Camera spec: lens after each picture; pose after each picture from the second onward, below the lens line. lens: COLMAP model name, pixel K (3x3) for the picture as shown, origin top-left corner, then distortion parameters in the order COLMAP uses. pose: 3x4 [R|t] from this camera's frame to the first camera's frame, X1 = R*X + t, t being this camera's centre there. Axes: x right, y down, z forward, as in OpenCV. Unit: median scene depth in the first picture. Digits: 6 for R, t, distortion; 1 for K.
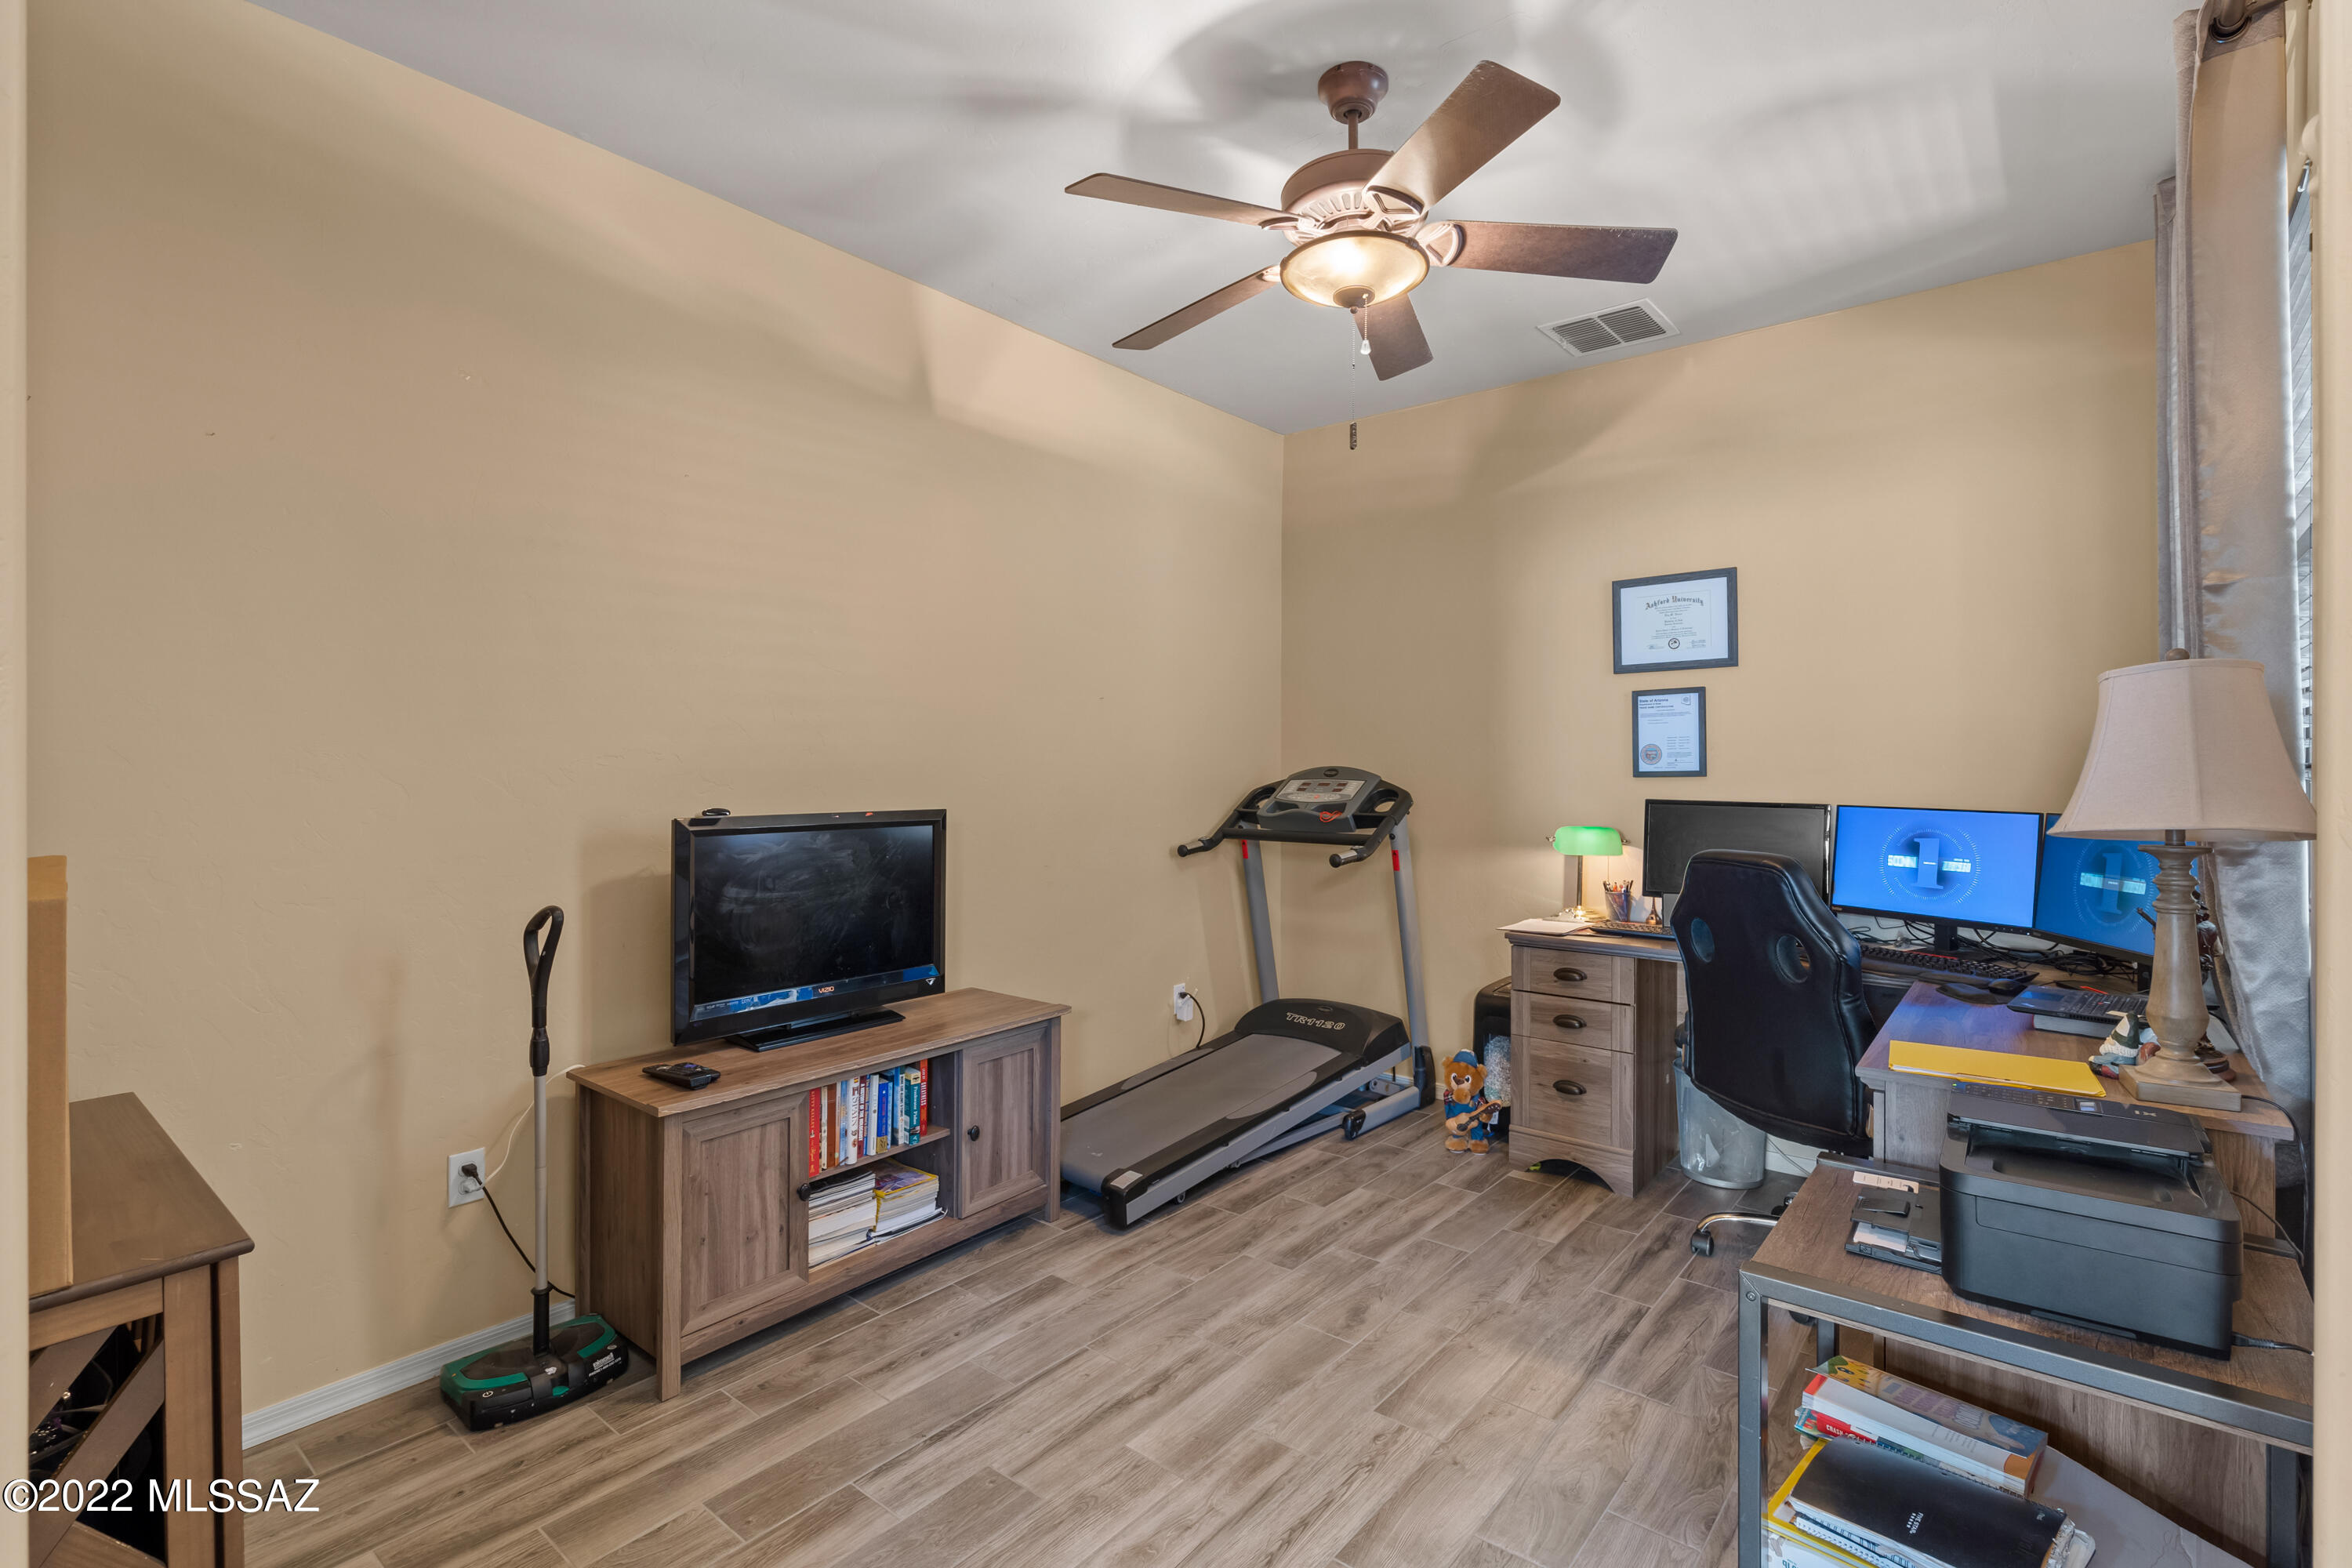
lens RADIAL K [[1085.0, 0, 1201.1], [0, 1085.0, 770.1], [0, 0, 1]] dist [-0.001893, 0.000651]
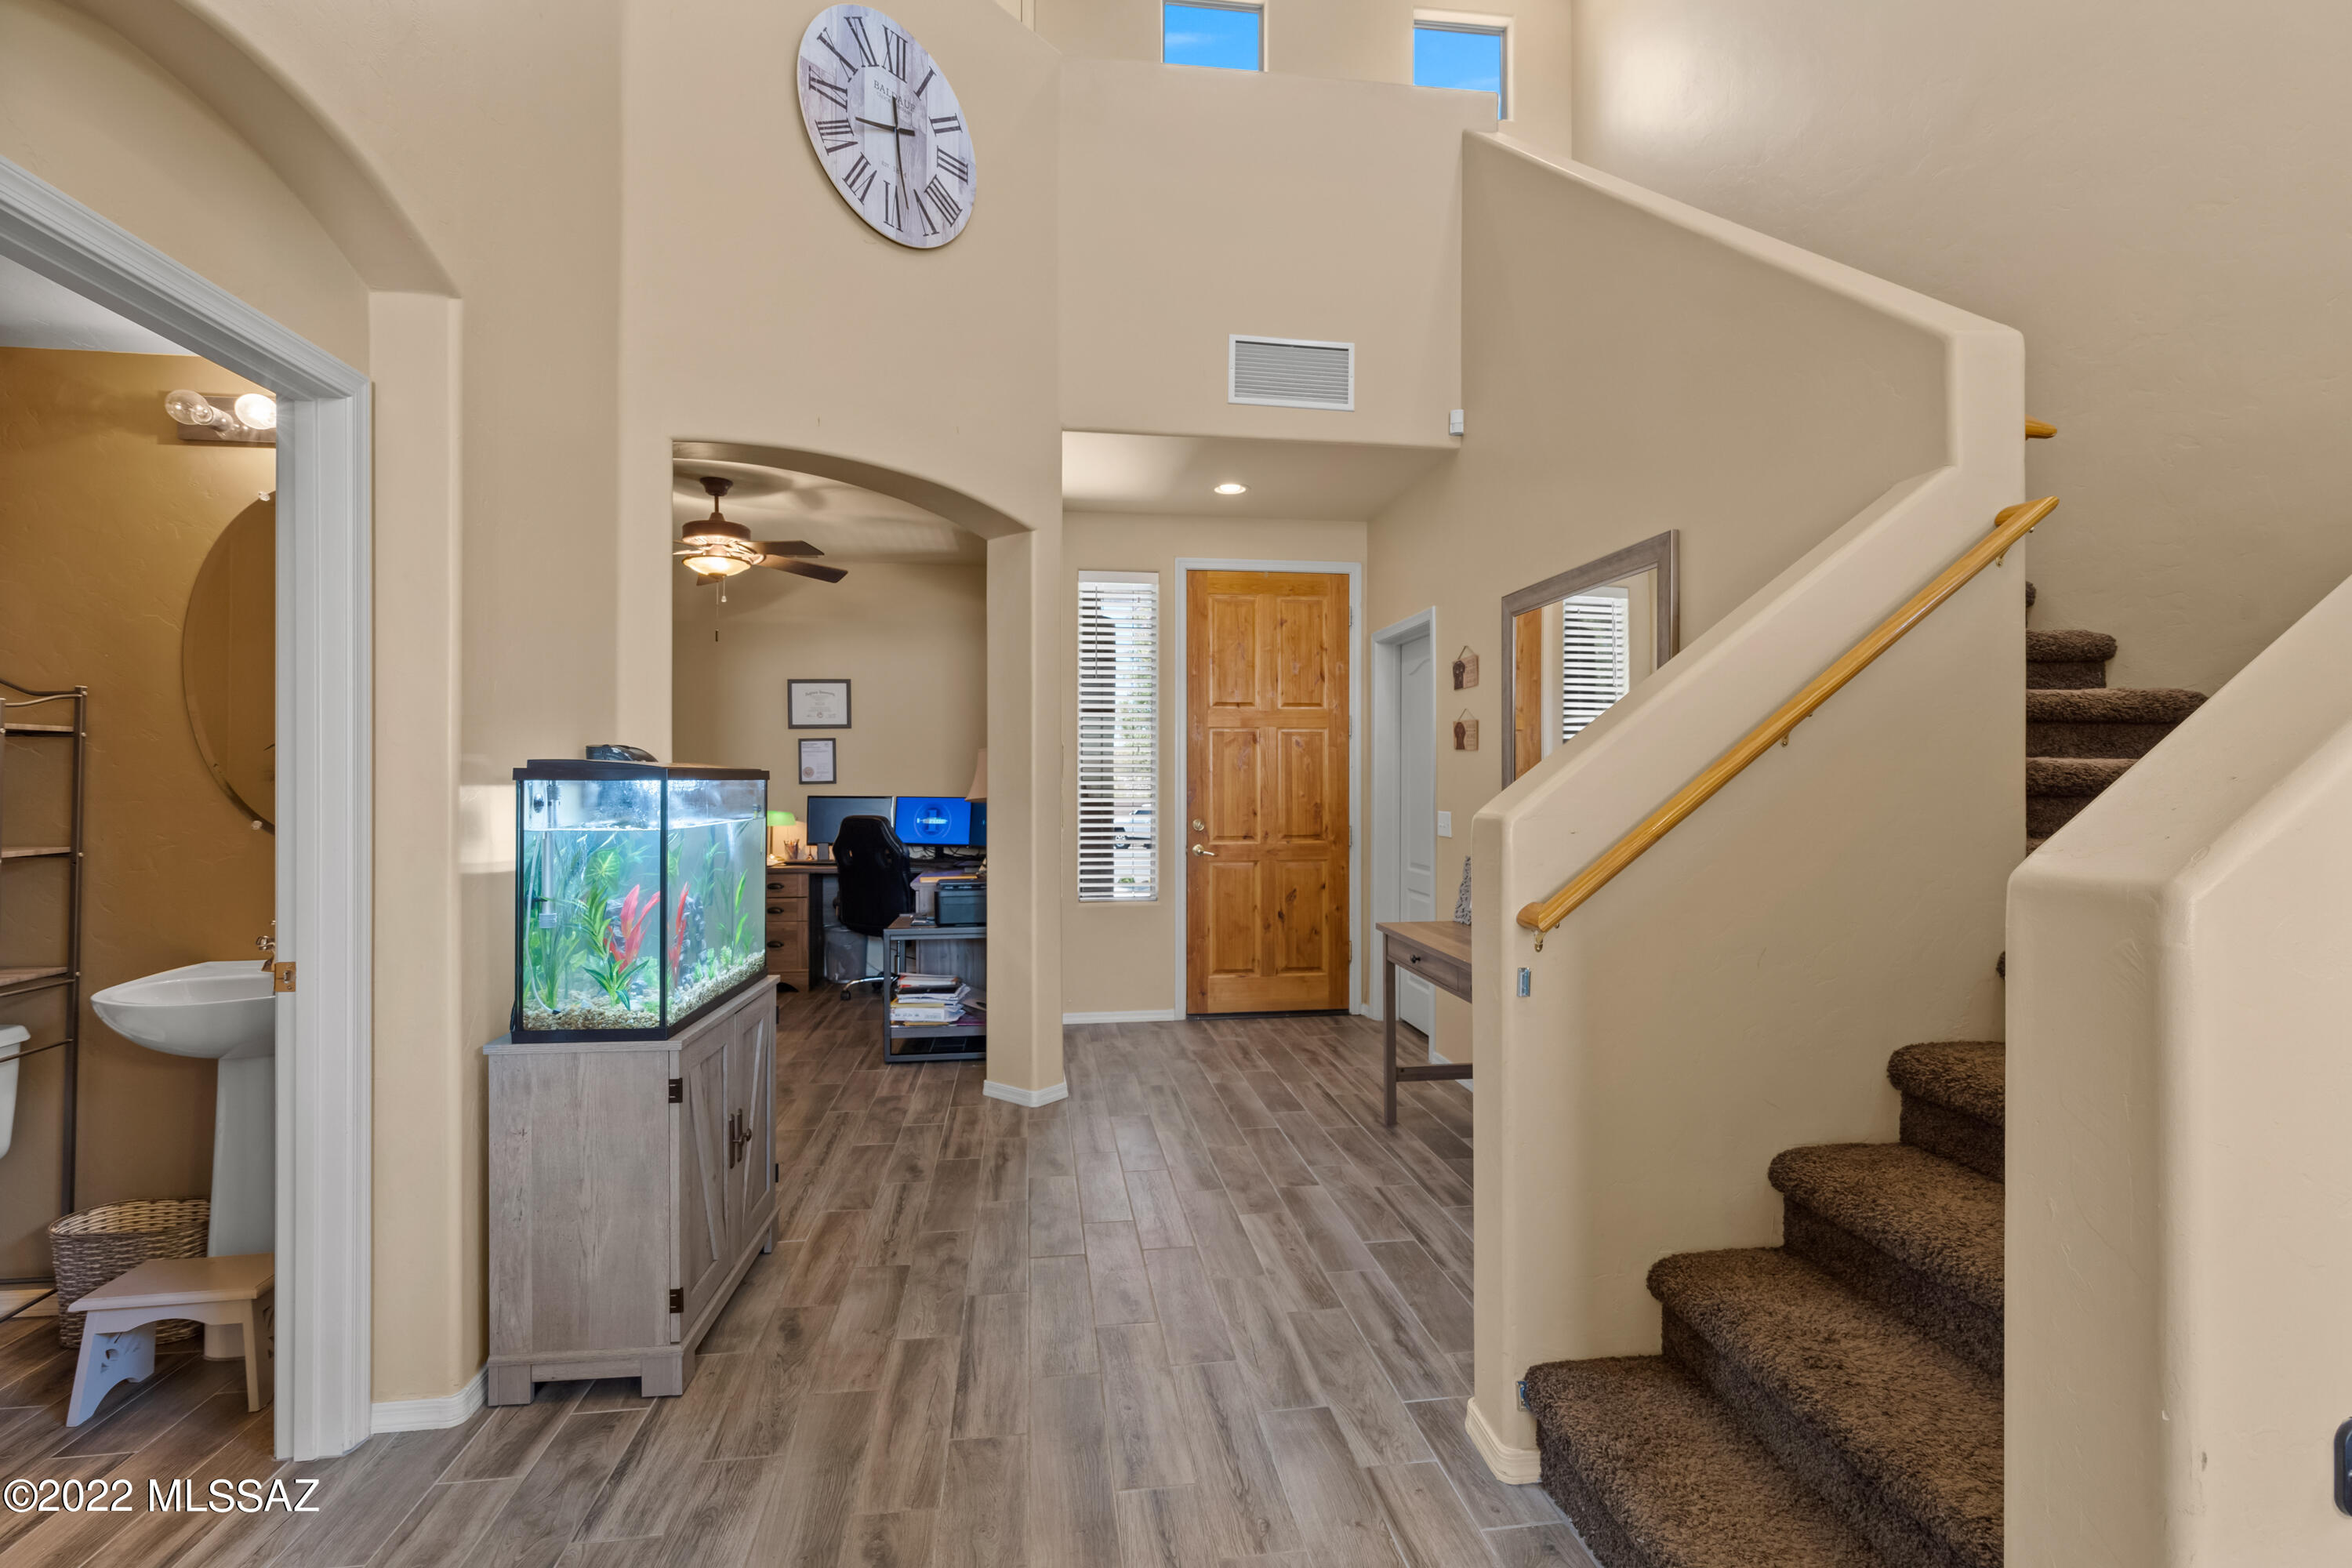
lens RADIAL K [[1085.0, 0, 1184.0], [0, 1085.0, 774.8], [0, 0, 1]] dist [-0.001893, 0.000651]
pose [[0.684255, 0.003535, 0.729235, -0.542535], [0.001500, 0.999979, -0.006254, 0.002902], [-0.729242, 0.005373, 0.684235, -0.813581]]
